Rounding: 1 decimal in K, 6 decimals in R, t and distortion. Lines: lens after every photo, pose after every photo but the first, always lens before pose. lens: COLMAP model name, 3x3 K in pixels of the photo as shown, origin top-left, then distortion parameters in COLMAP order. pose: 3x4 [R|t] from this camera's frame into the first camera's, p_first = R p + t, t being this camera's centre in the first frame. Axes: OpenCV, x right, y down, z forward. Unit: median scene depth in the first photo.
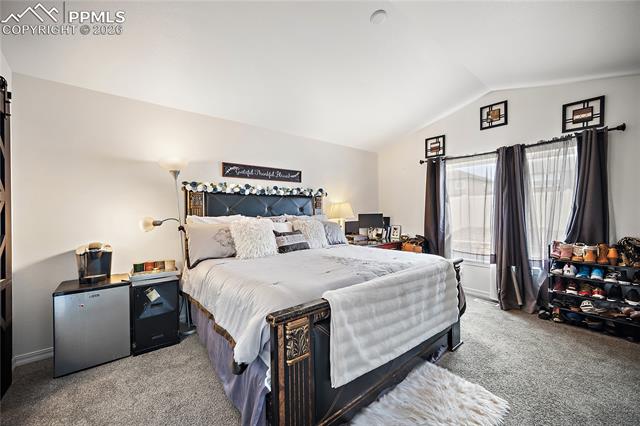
lens RADIAL K [[251.9, 0, 321.2], [0, 251.9, 210.6], [0, 0, 1]] dist [0.000516, -0.000179]
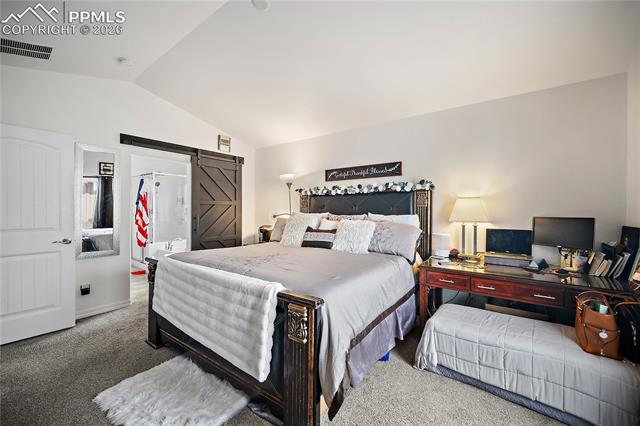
lens RADIAL K [[255.2, 0, 320.5], [0, 255.2, 208.7], [0, 0, 1]] dist [-0.000970, 0.000020]
pose [[0.245332, 0.002671, -0.969436, 0.766005], [-0.004615, 0.999988, 0.001588, -0.003126], [0.969428, 0.004084, 0.245341, 0.625503]]
